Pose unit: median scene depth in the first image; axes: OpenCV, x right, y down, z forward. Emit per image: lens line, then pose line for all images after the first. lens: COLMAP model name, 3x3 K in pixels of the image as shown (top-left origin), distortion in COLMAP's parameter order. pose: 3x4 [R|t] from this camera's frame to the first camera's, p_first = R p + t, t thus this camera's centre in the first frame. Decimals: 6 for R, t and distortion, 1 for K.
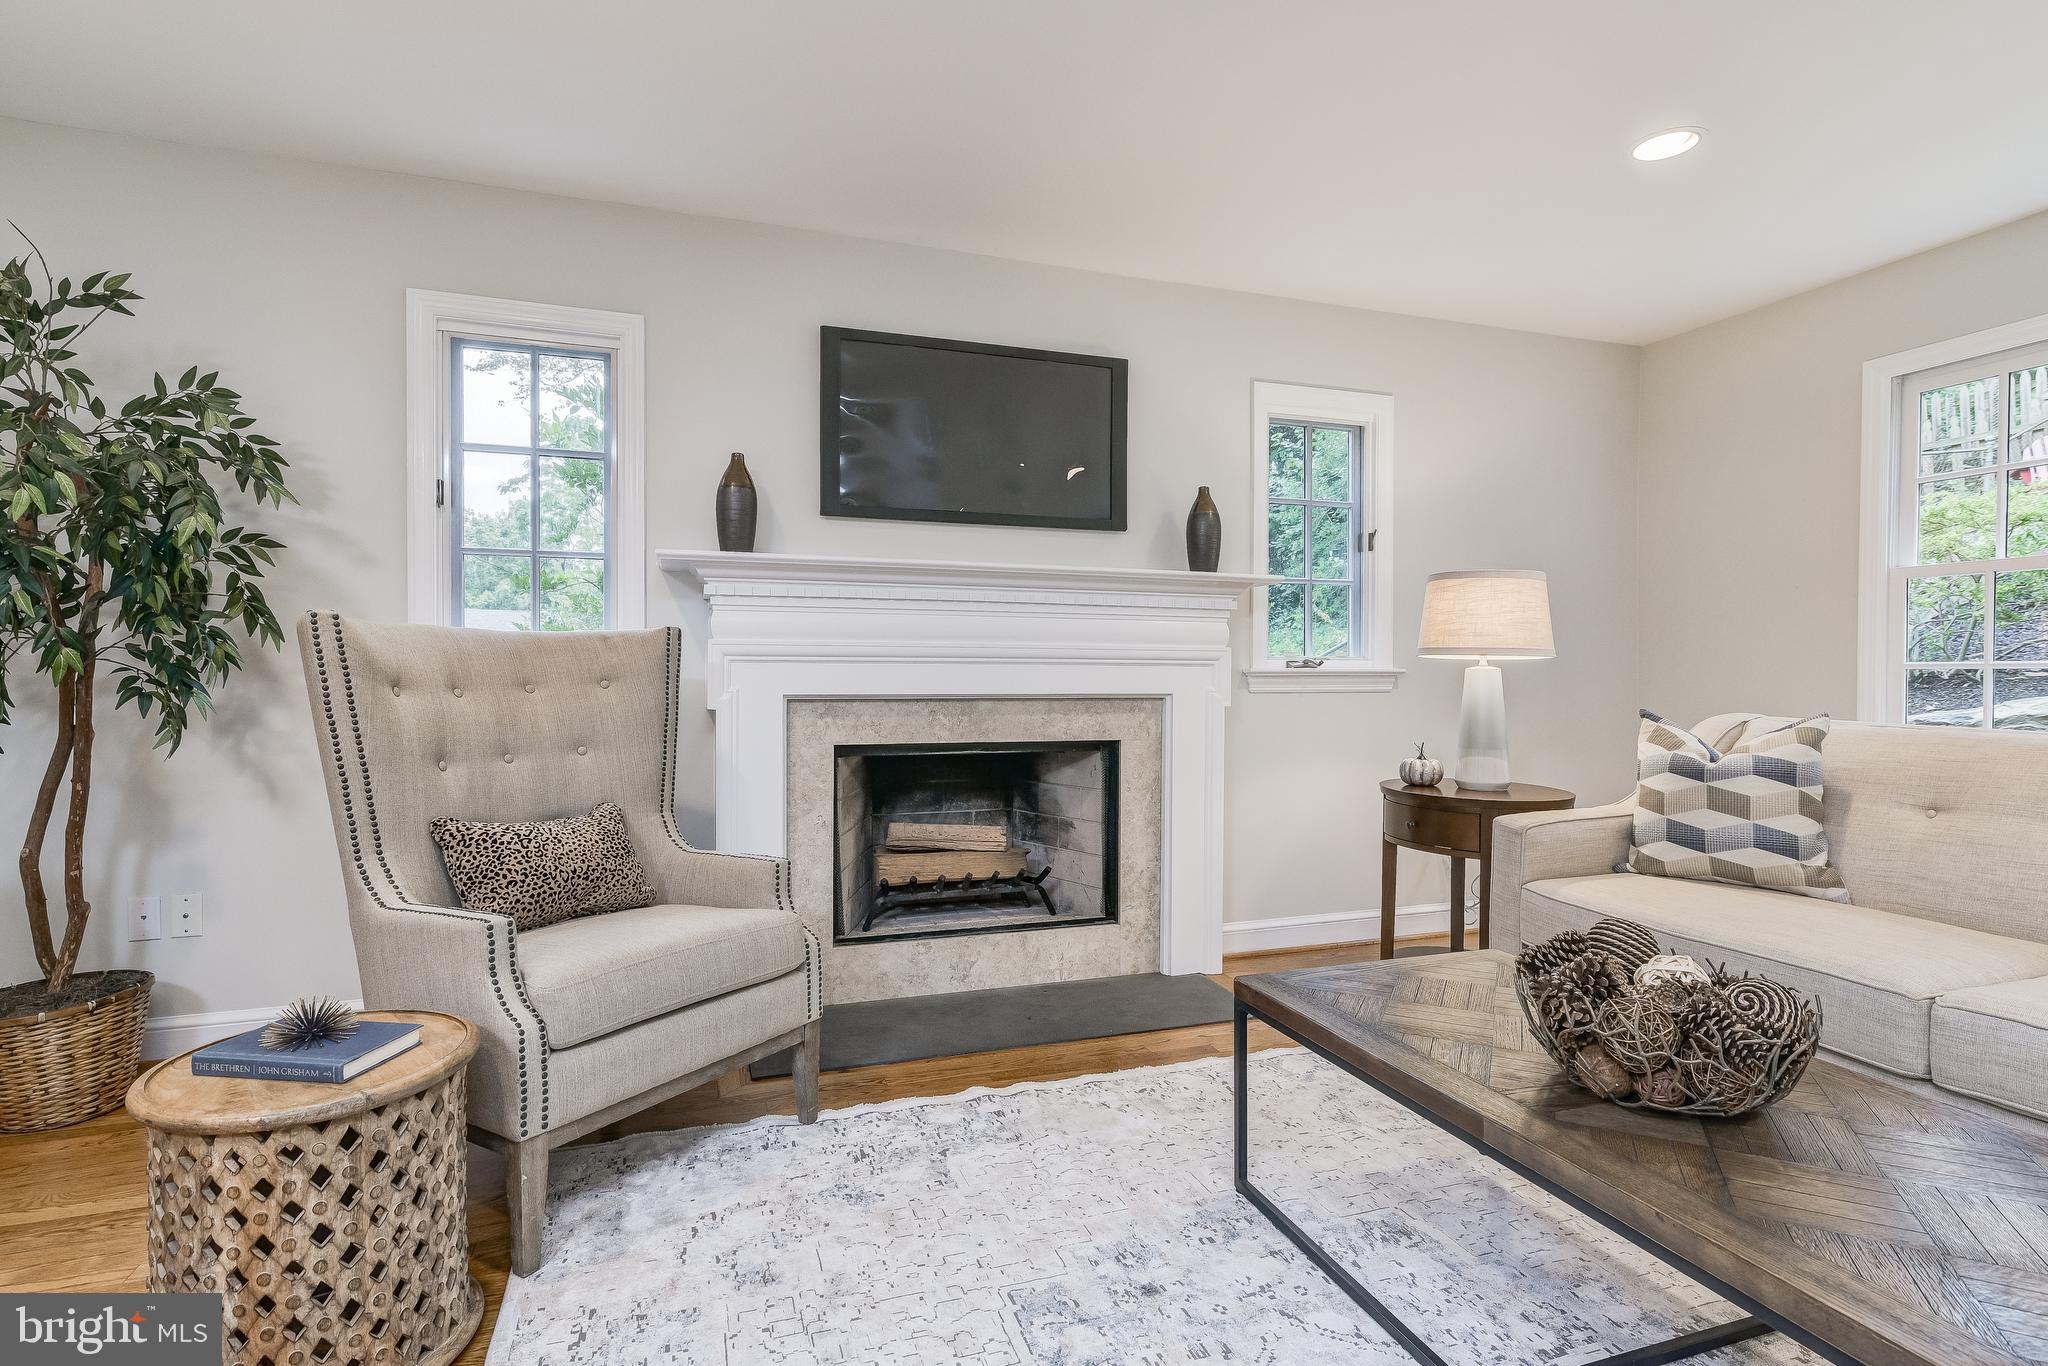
lens RADIAL K [[1030.5, 0, 1024.0], [0, 1030.5, 683.0], [0, 0, 1]] dist [0.000454, -0.000199]
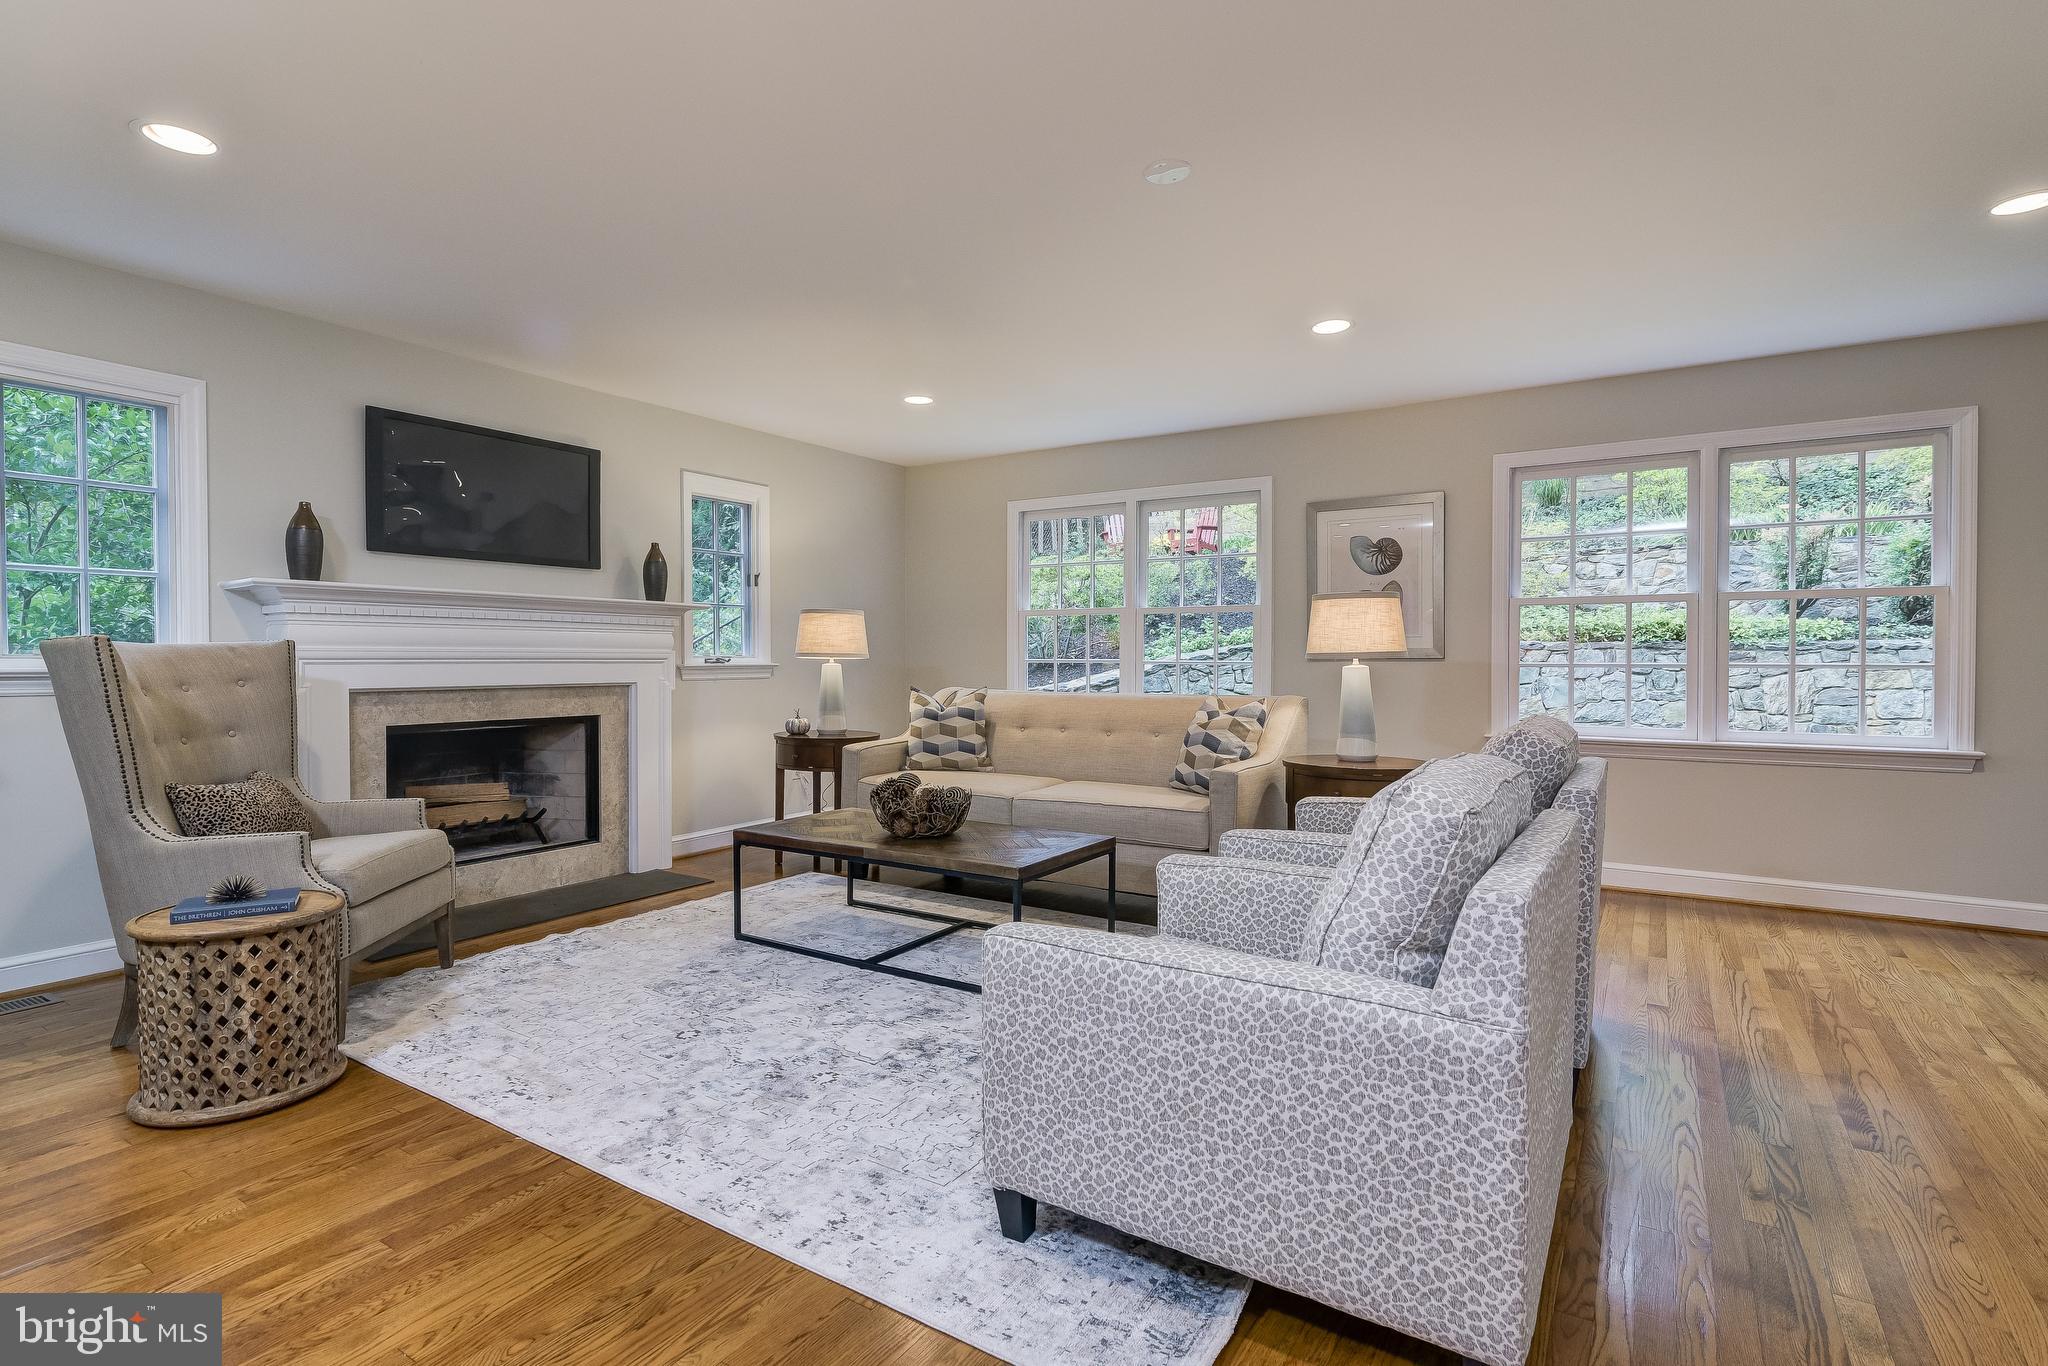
lens RADIAL K [[984.9, 0, 1024.0], [0, 984.9, 683.0], [0, 0, 1]] dist [0.002455, 0.000149]
pose [[0.788279, -0.019506, 0.615009, -0.320279], [0.008571, 0.999749, 0.020723, -0.014631], [-0.615258, -0.011064, 0.788248, -0.507989]]
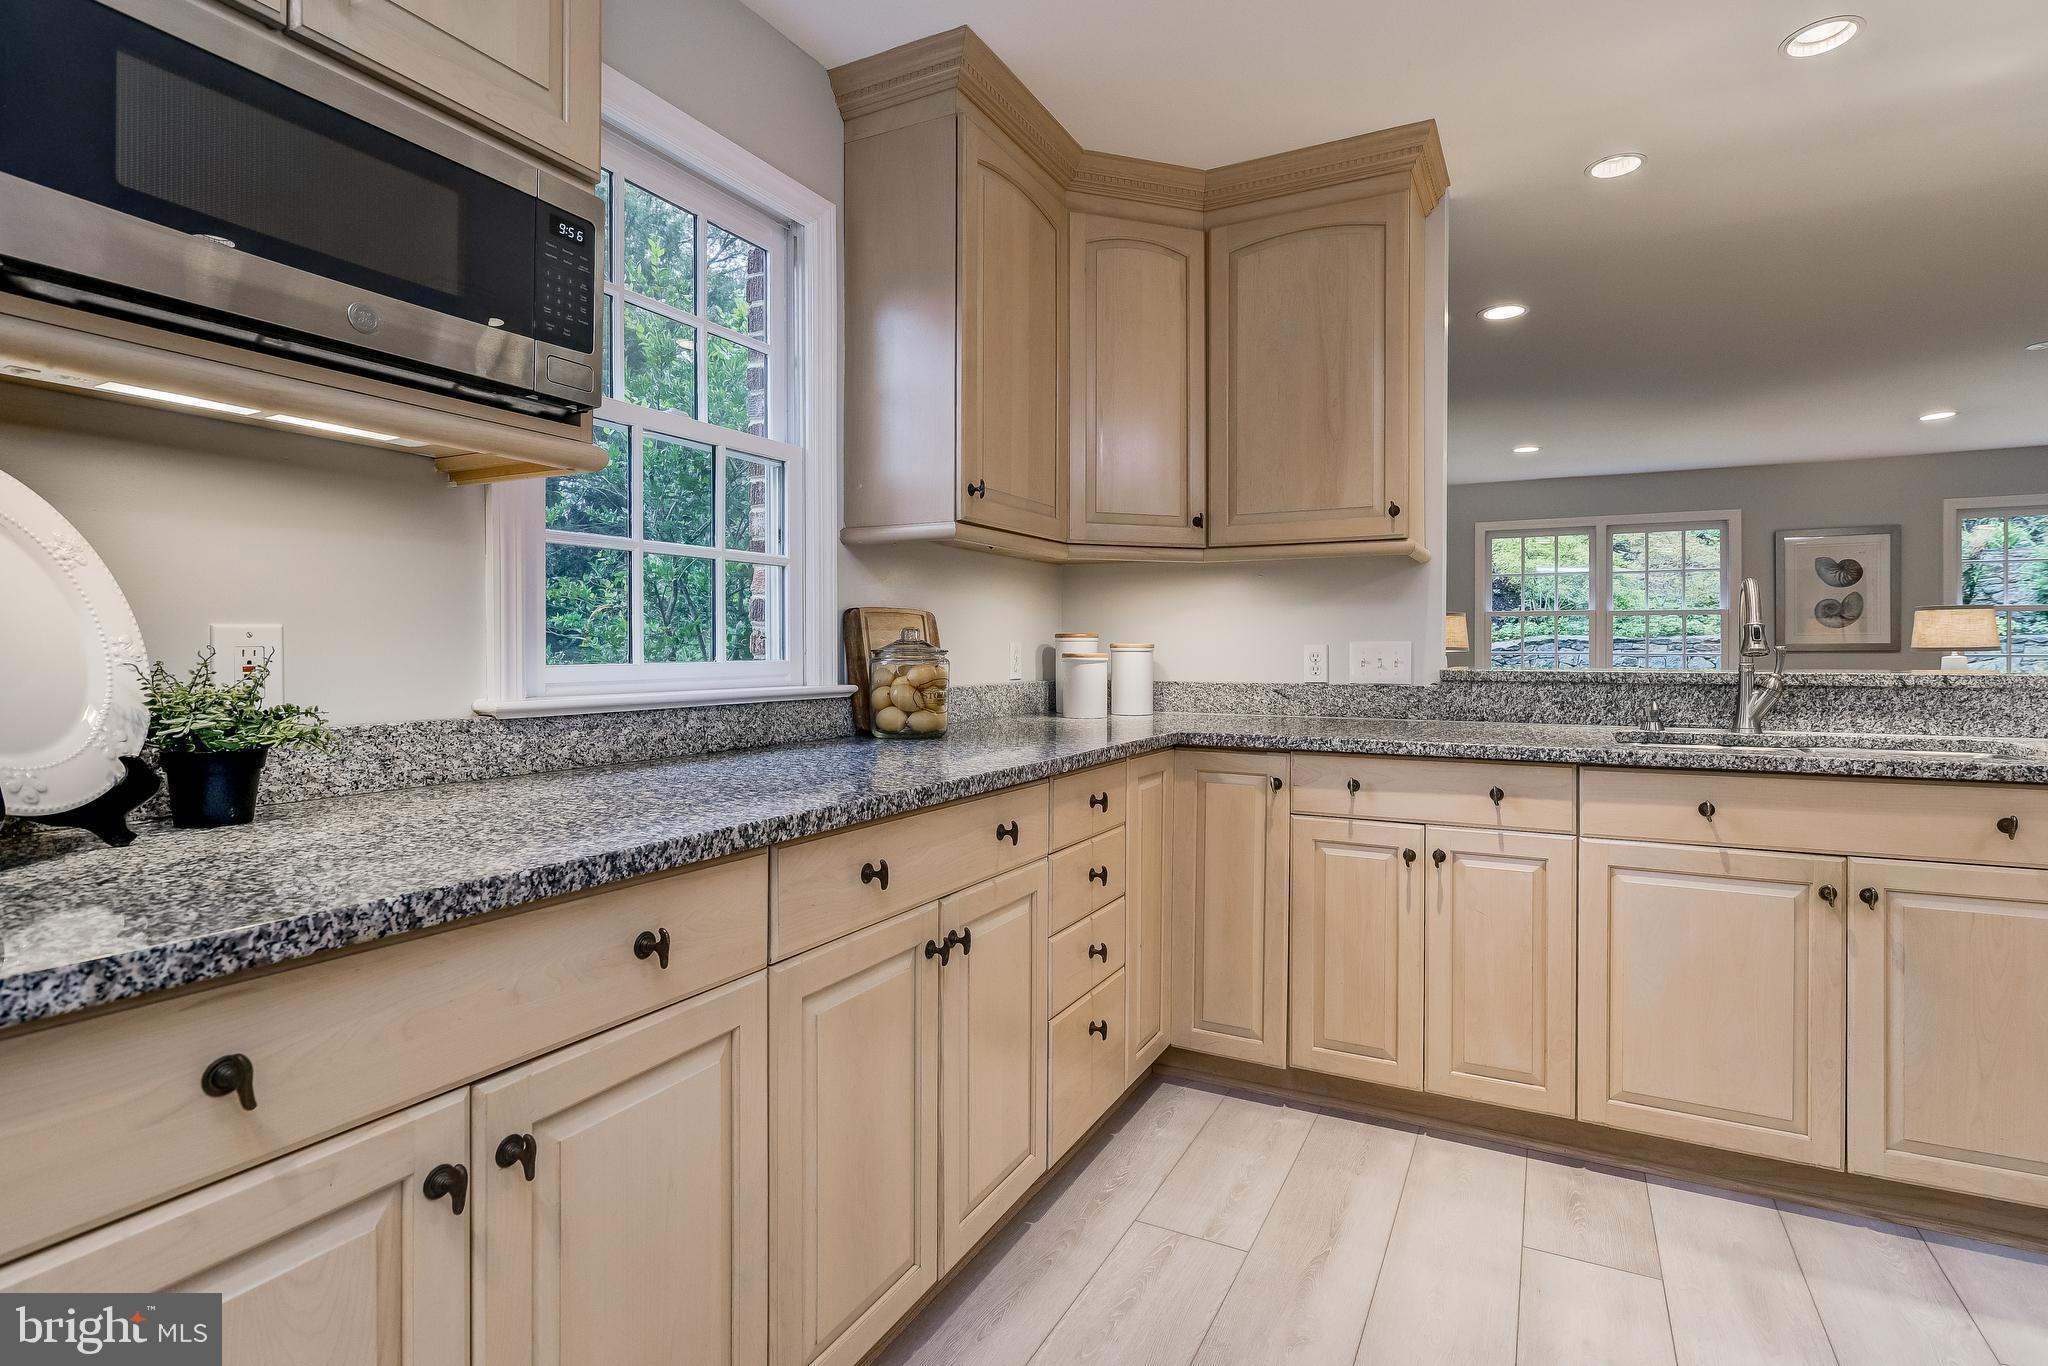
lens RADIAL K [[1007.4, 0, 1054.0], [0, 1007.4, 652.9], [0, 0, 1]] dist [-0.001793, 0.000562]
pose [[0.720804, -0.007307, 0.693100, -1.625653], [0.010029, 0.999950, 0.000111, -0.029252], [-0.693066, 0.006871, 0.720841, 0.036588]]
